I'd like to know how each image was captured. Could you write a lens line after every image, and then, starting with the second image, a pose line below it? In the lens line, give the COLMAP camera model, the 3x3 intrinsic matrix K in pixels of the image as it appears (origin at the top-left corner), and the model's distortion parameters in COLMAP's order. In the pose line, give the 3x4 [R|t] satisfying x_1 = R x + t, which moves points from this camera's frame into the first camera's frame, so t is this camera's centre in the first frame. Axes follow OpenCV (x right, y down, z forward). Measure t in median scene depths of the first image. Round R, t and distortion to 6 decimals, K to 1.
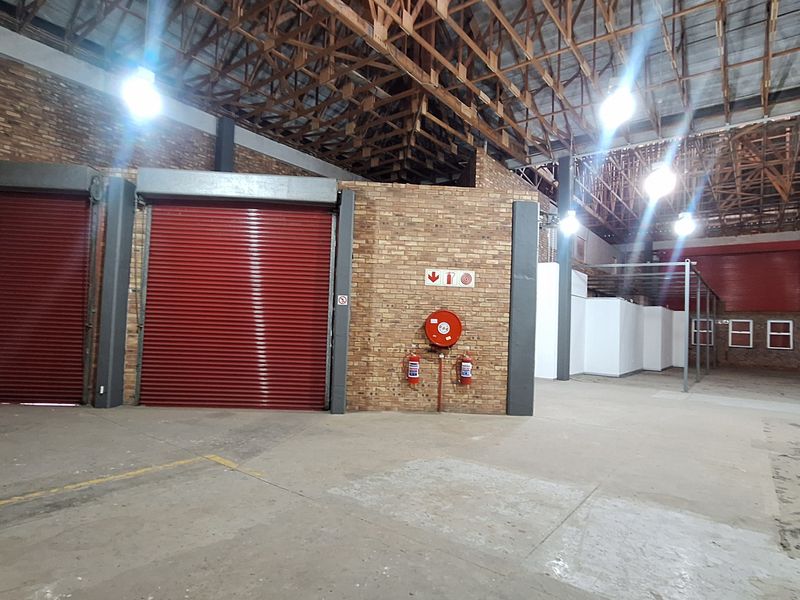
lens RADIAL K [[454.3, 0, 400.0], [0, 454.3, 300.0], [0, 0, 1]] dist [-0.001860, 0.000136]
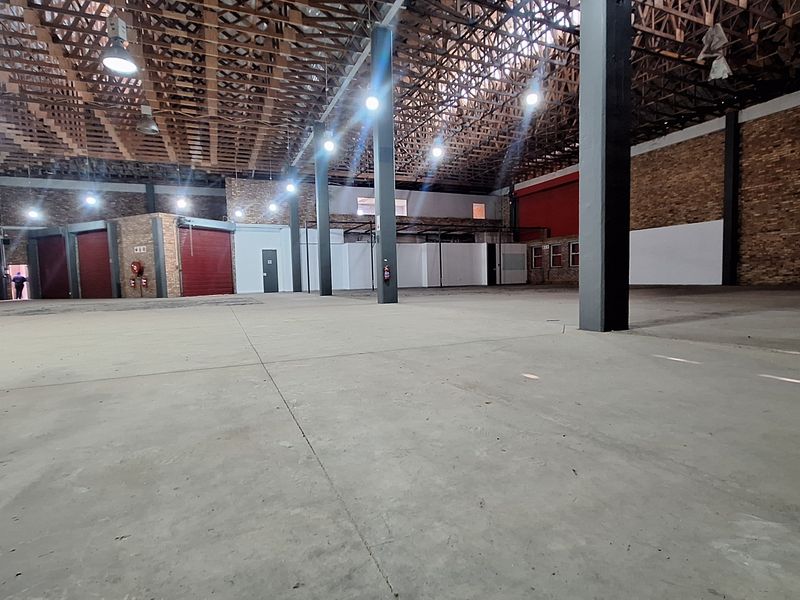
lens RADIAL K [[420.0, 0, 400.0], [0, 420.0, 300.0], [0, 0, 1]] dist [0.000878, 0.000485]
pose [[0.872027, -0.033426, -0.488315, 2.684647], [0.086418, 0.992507, 0.086387, 0.169372], [0.481768, -0.117531, 0.868381, -0.476165]]
